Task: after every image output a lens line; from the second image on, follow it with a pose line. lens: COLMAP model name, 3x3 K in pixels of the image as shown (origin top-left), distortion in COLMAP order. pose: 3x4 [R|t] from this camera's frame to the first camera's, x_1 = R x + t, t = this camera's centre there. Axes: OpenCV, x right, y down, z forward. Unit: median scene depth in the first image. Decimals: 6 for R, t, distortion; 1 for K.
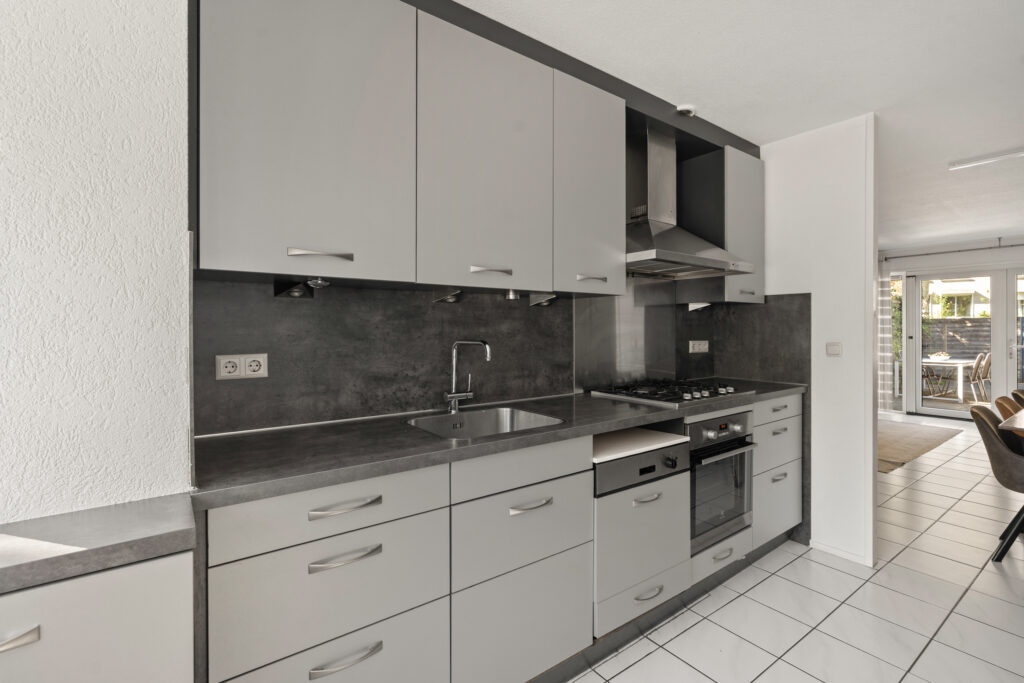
lens RADIAL K [[506.2, 0, 514.1], [0, 506.2, 328.0], [0, 0, 1]] dist [0.031163, -0.000011]
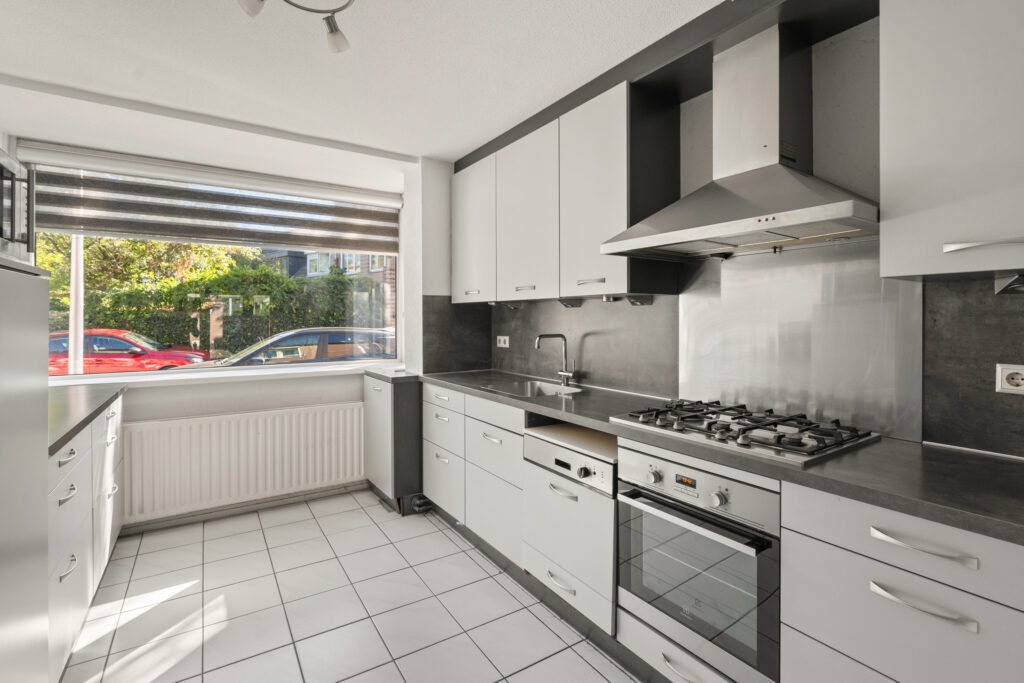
lens RADIAL K [[469.1, 0, 509.9], [0, 469.1, 332.0], [0, 0, 1]] dist [-0.002426, -0.000189]
pose [[-0.091683, 0.015608, -0.995666, 1.202202], [-0.016273, 0.999720, 0.017170, -0.002575], [0.995655, 0.017777, -0.091404, 0.967865]]
